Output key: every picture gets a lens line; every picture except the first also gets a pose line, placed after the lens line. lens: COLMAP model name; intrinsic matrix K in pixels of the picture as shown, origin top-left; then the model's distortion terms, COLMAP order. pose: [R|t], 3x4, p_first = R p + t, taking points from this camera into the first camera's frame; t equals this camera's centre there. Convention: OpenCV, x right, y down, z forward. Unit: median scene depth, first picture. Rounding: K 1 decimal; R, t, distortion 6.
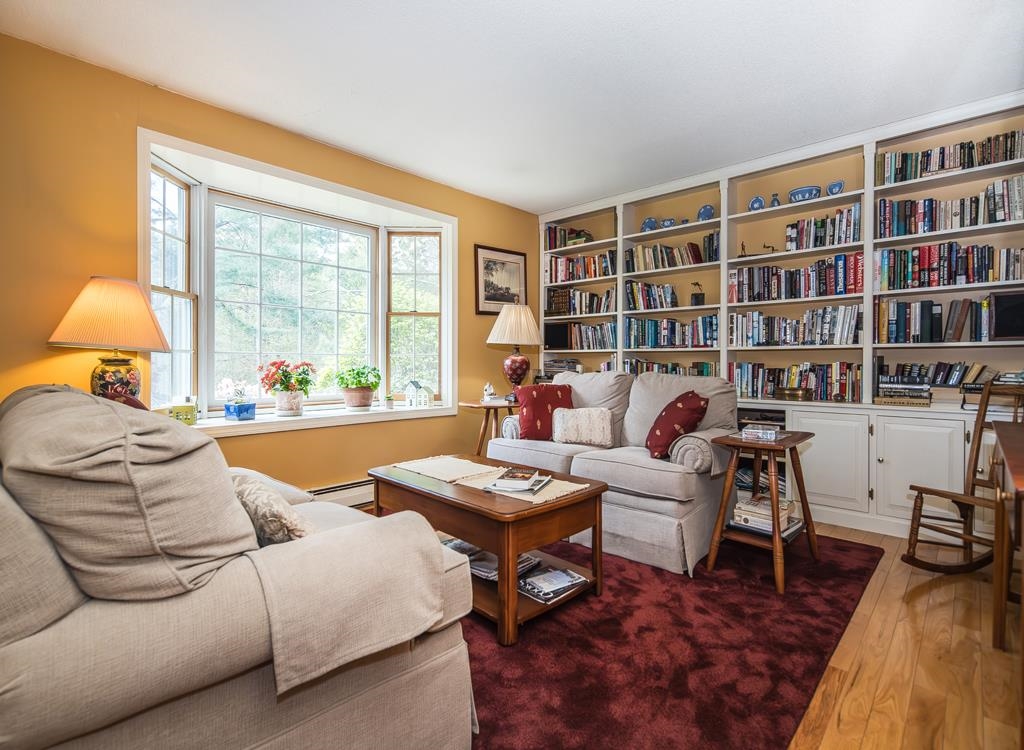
lens RADIAL K [[493.5, 0, 516.2], [0, 493.5, 363.9], [0, 0, 1]] dist [0.003846, 0.009551]
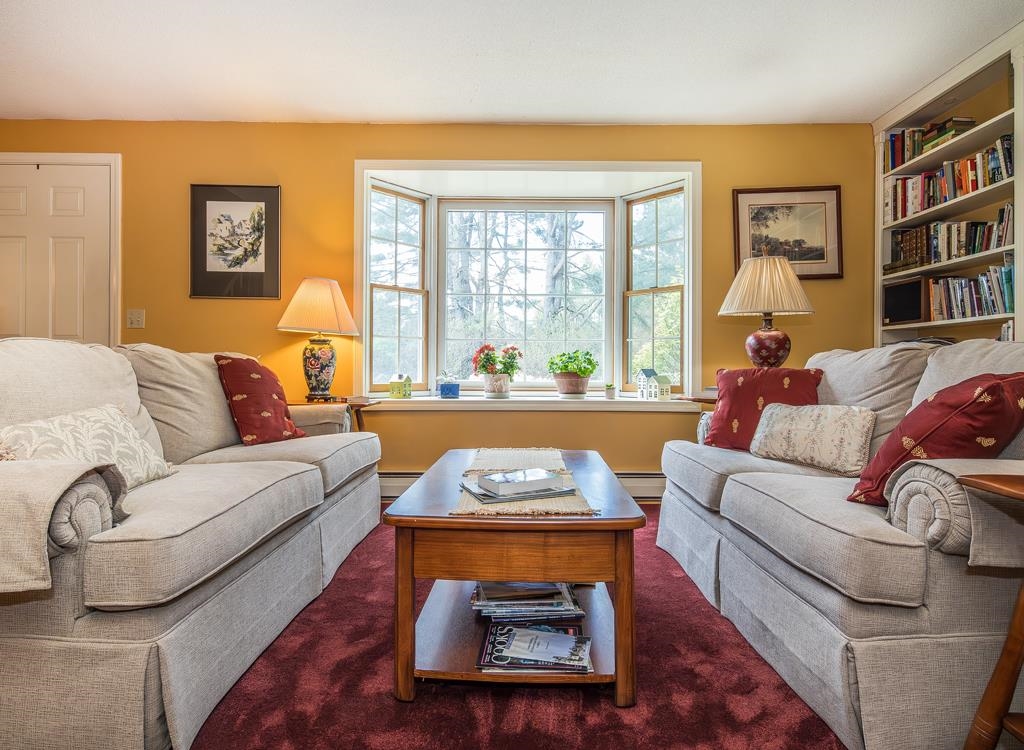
lens RADIAL K [[493.5, 0, 516.2], [0, 493.5, 363.9], [0, 0, 1]] dist [0.003846, 0.009551]
pose [[0.683470, -0.009948, -0.729910, 0.248947], [0.001202, 0.999921, -0.012502, 0.035464], [0.729977, 0.007667, 0.683428, 0.247078]]
